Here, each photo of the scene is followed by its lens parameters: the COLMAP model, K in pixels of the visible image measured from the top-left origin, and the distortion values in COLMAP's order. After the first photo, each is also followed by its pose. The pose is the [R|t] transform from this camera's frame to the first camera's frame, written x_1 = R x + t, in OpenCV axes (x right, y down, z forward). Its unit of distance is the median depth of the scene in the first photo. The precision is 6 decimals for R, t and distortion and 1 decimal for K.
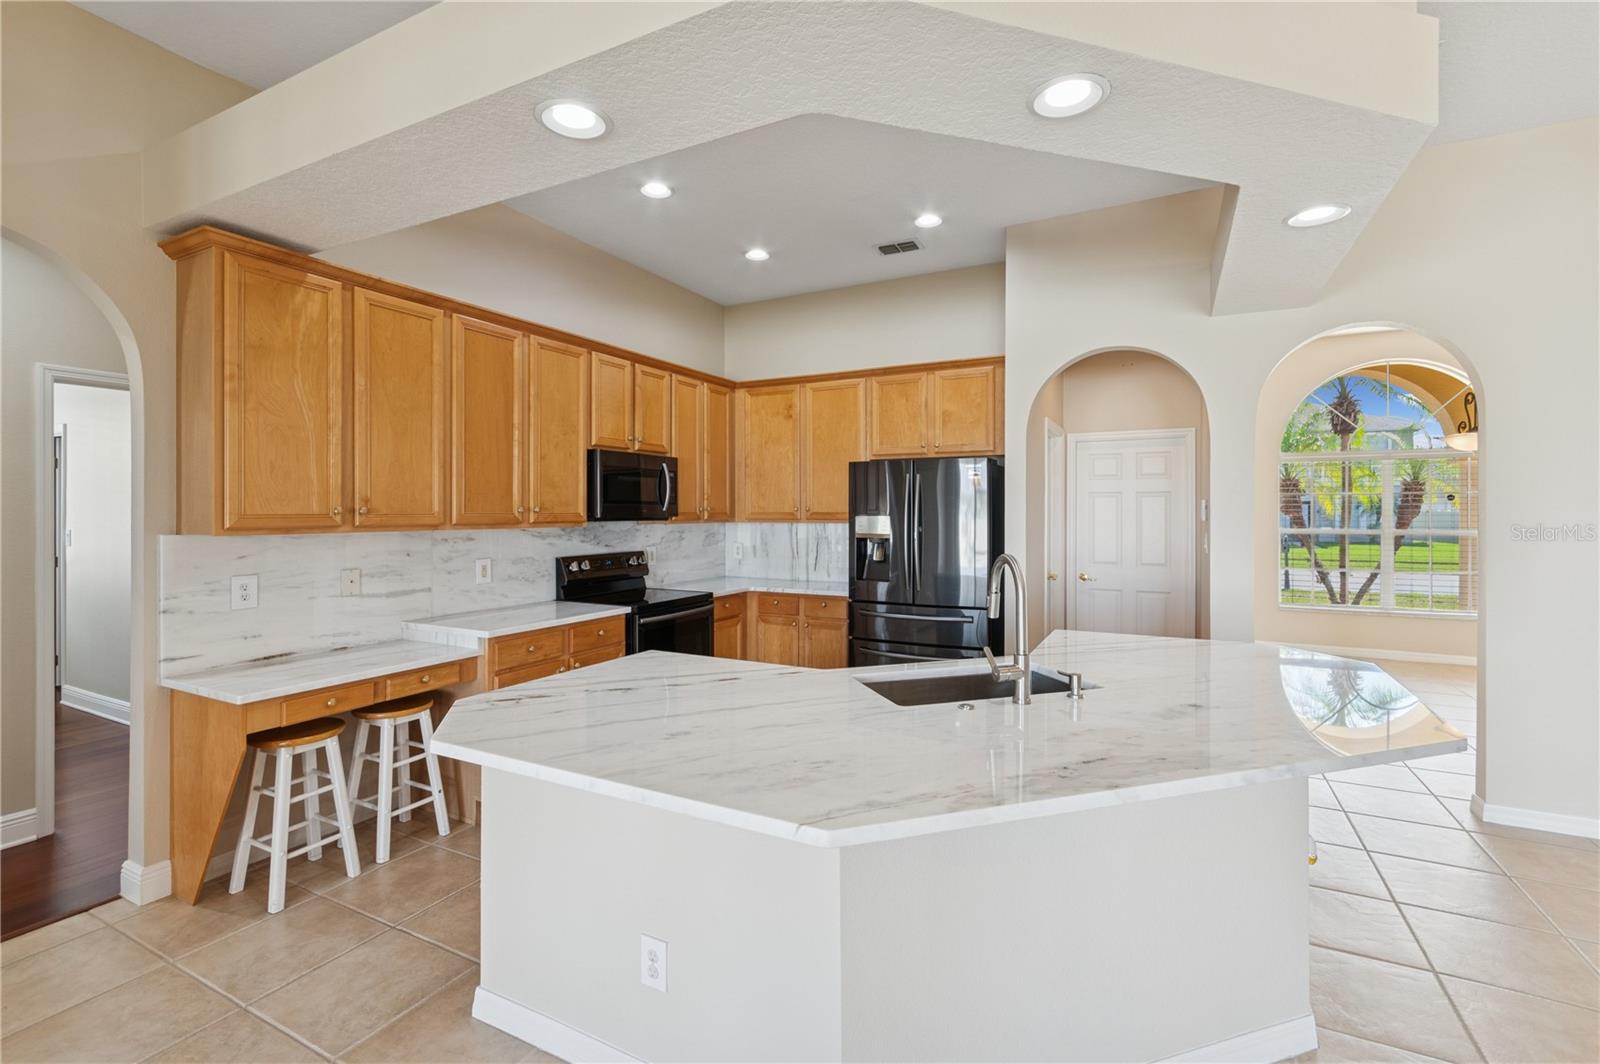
lens RADIAL K [[702.8, 0, 806.1], [0, 702.8, 513.1], [0, 0, 1]] dist [-0.000780, 0.000078]
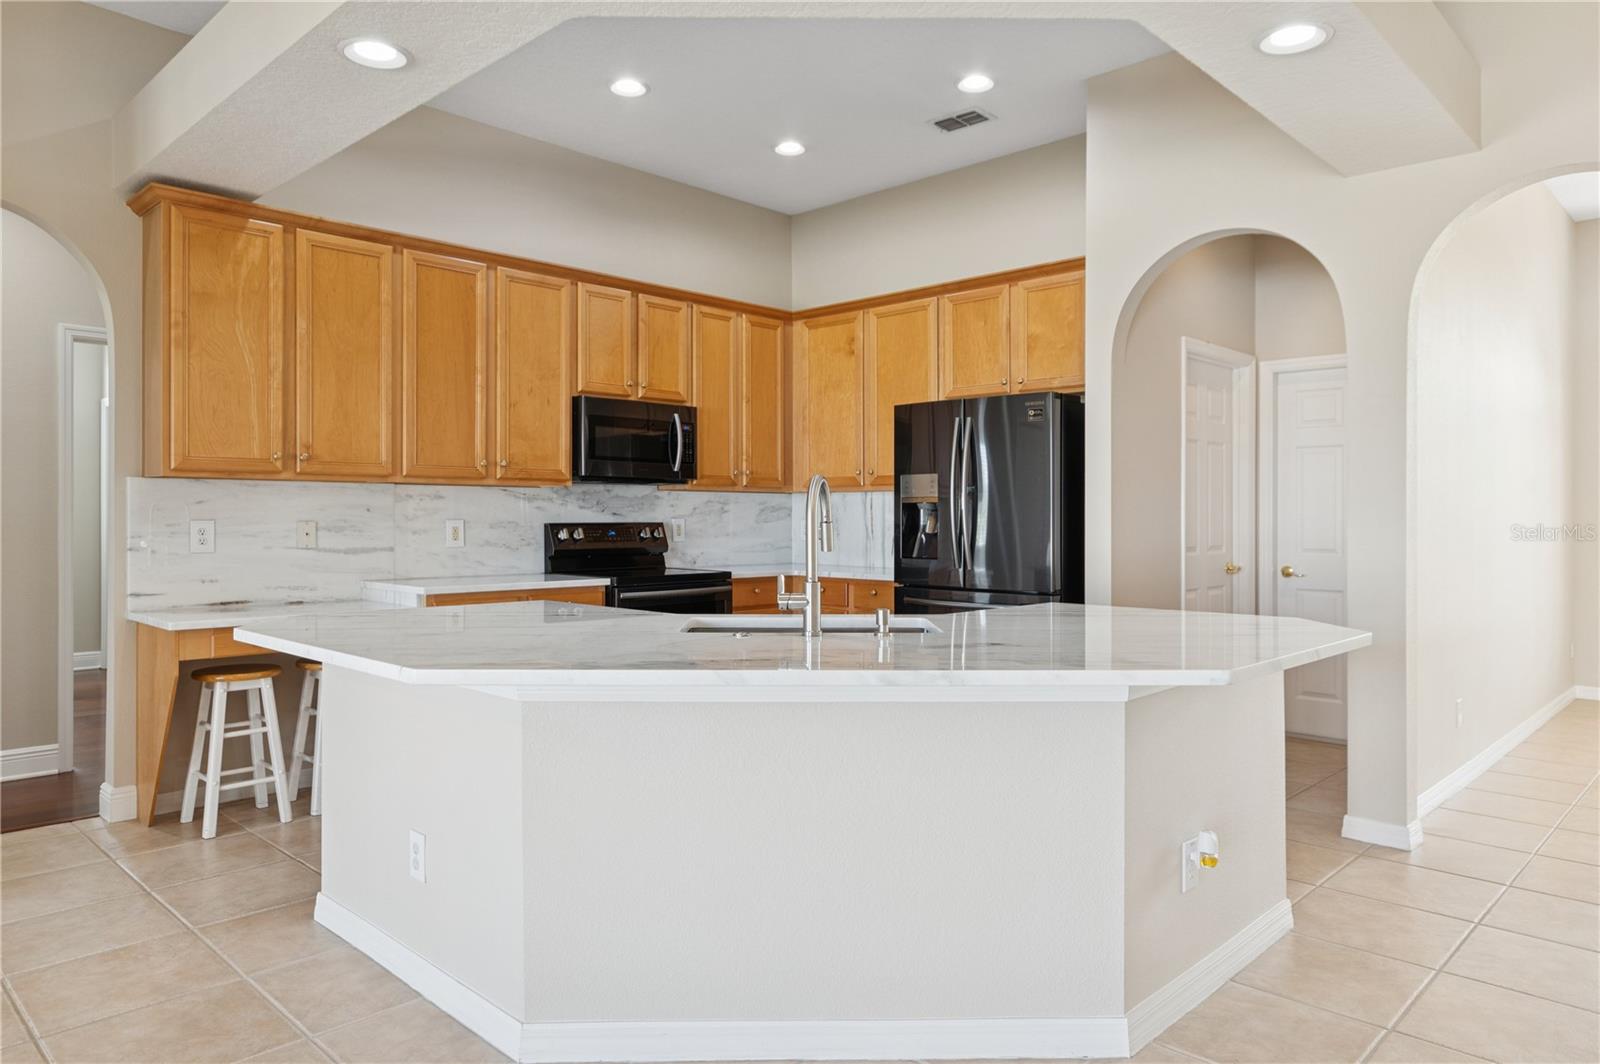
lens RADIAL K [[1030.8, 0, 804.7], [0, 1030.8, 519.7], [0, 0, 1]] dist [-0.009513, 0.006140]
pose [[0.958690, 0.003630, -0.284430, 0.320503], [-0.003302, 0.999993, 0.001630, 0.056961], [0.284434, -0.000623, 0.958695, -0.126138]]
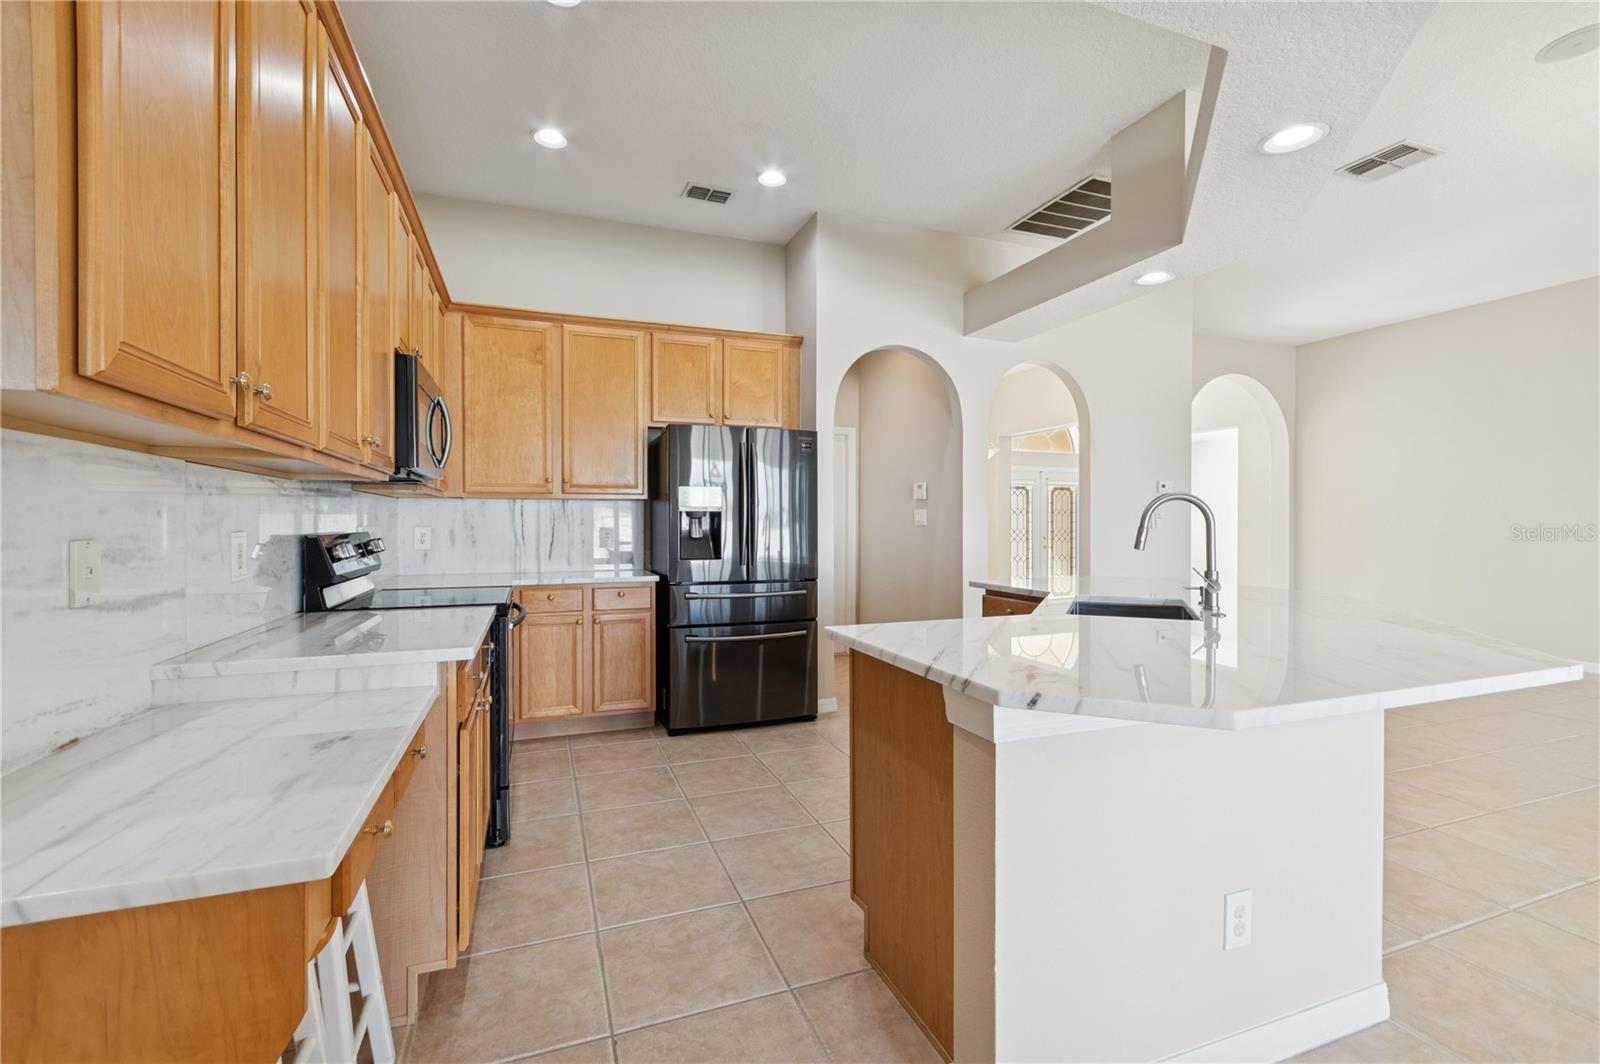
lens RADIAL K [[702.8, 0, 795.7], [0, 702.8, 524.9], [0, 0, 1]] dist [-0.000780, 0.000078]
pose [[0.672214, -0.002711, 0.740352, -0.524811], [0.002005, 0.999996, 0.001841, 0.055335], [-0.740354, 0.000247, 0.672217, 0.339110]]
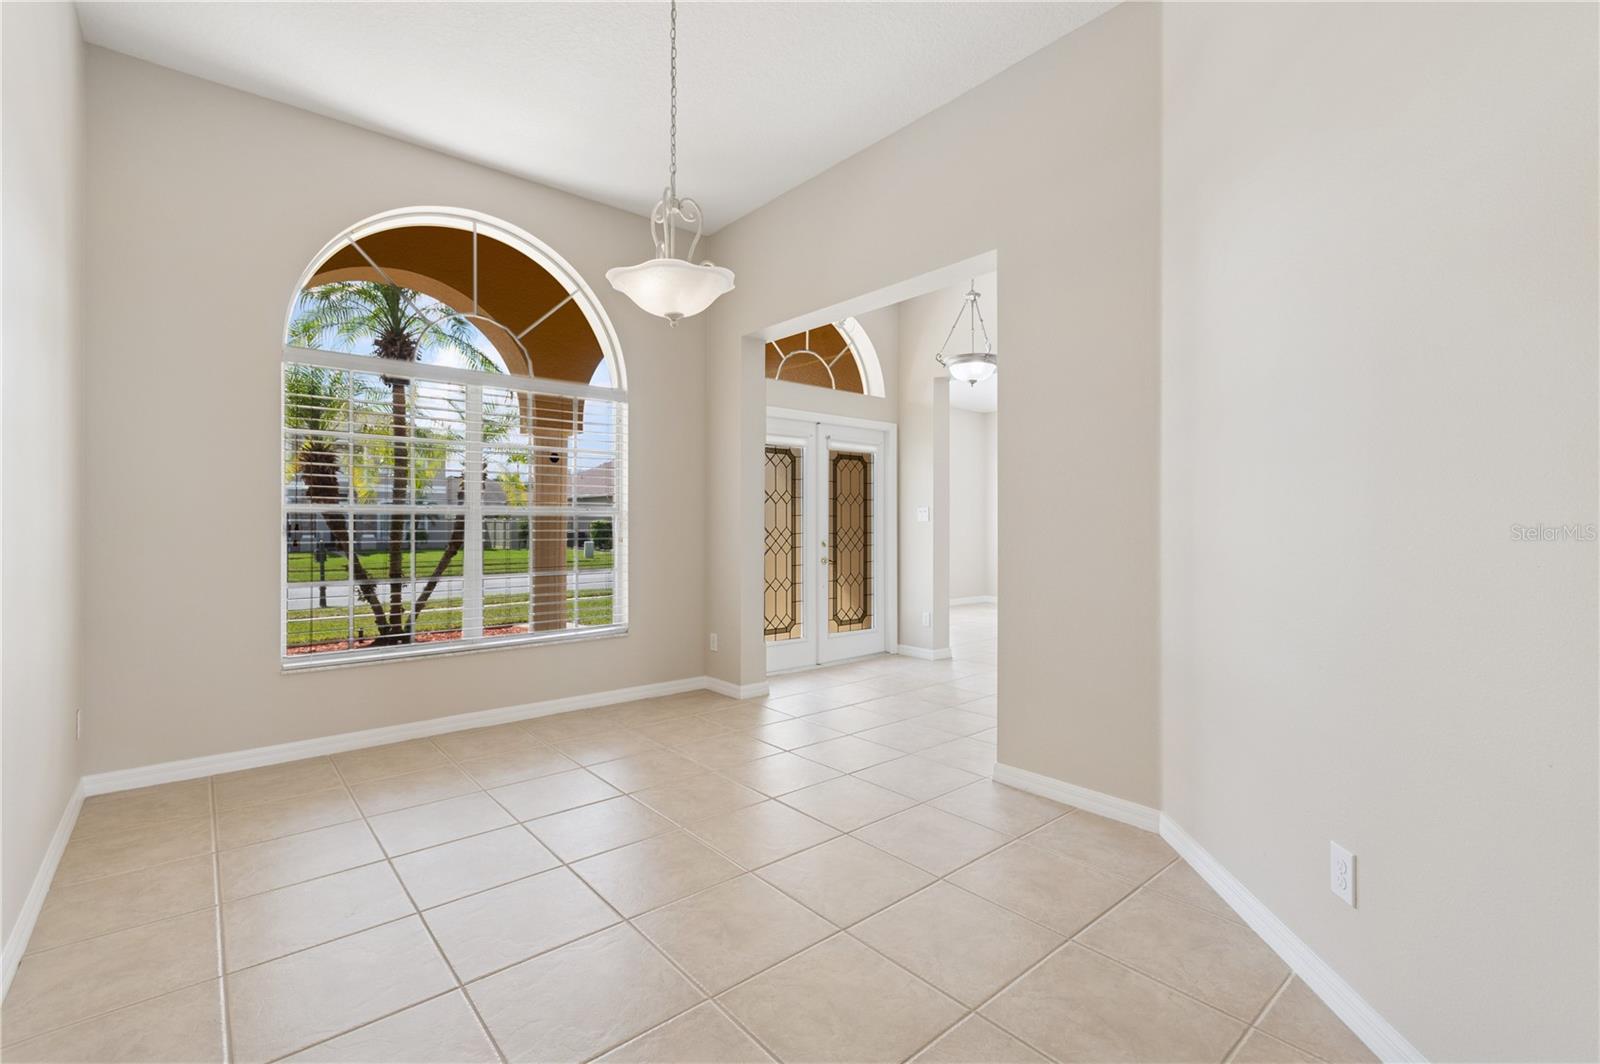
lens RADIAL K [[702.8, 0, 792.5], [0, 702.8, 521.3], [0, 0, 1]] dist [-0.000780, 0.000078]
pose [[0.378860, 0.003152, 0.925449, 0.661501], [0.003984, 0.999979, -0.005036, 0.069138], [-0.925446, 0.005595, 0.378839, 0.915496]]
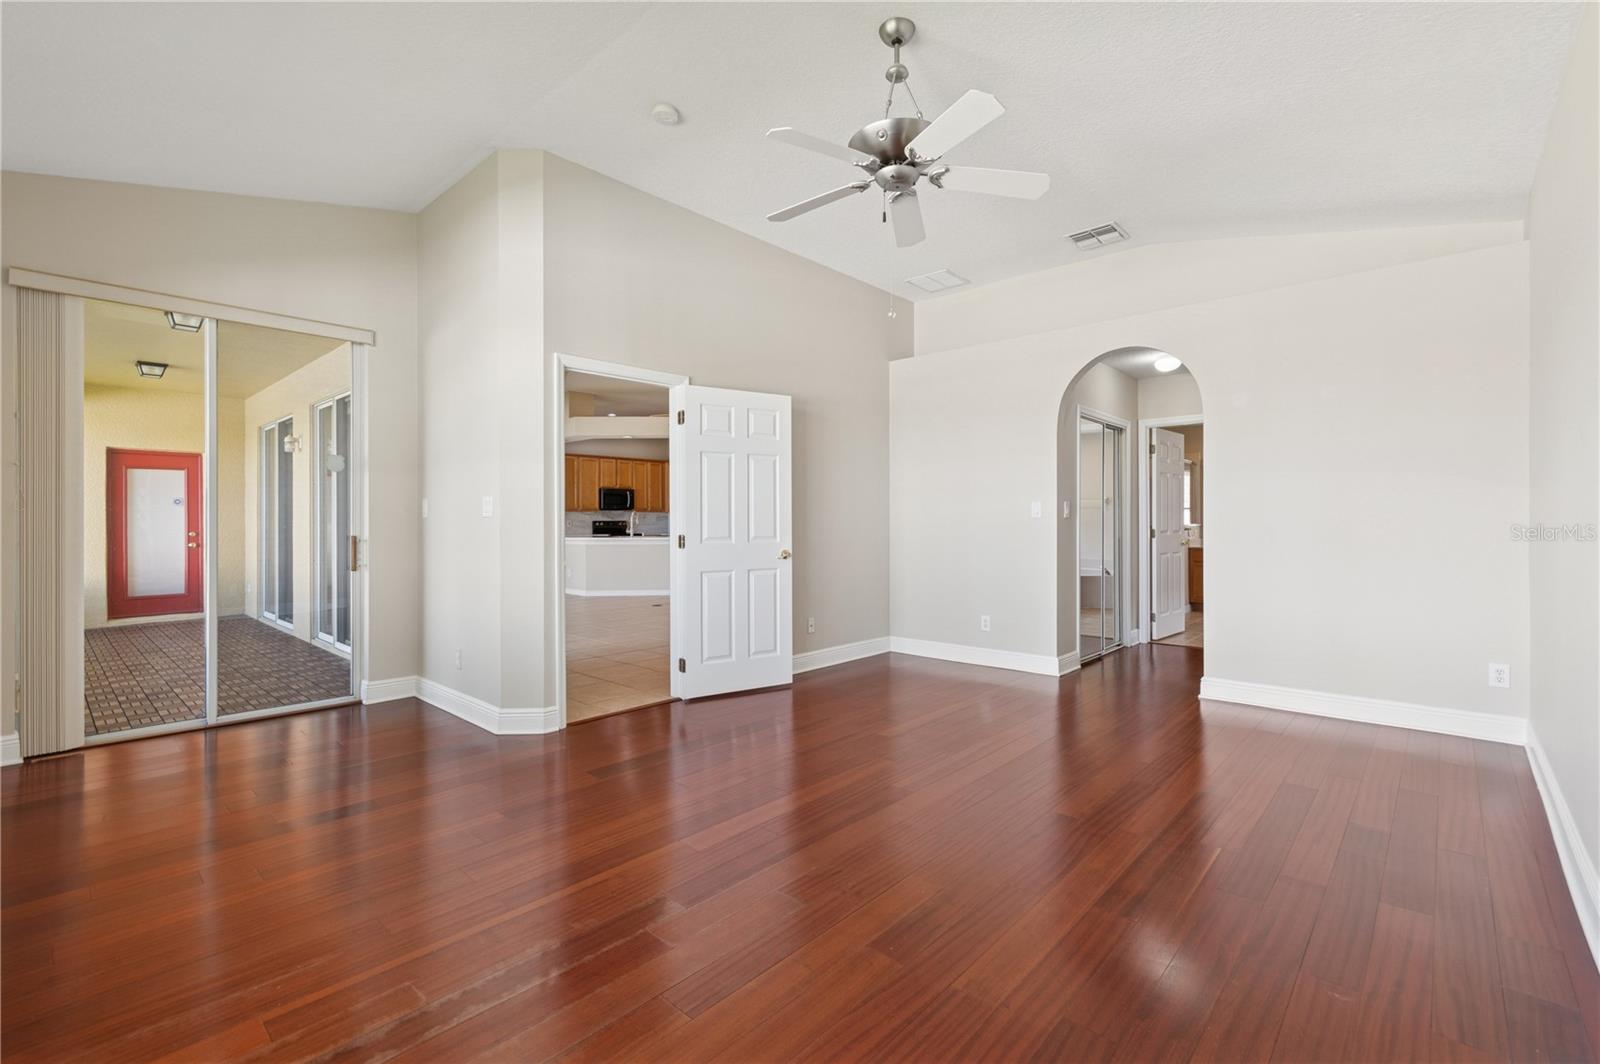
lens RADIAL K [[702.8, 0, 803.5], [0, 702.8, 519.0], [0, 0, 1]] dist [-0.000780, 0.000078]
pose [[0.966303, -0.004301, -0.257372, 1.488700], [0.002173, 0.999961, -0.008549, 0.085828], [0.257398, 0.007702, 0.966275, -1.979045]]
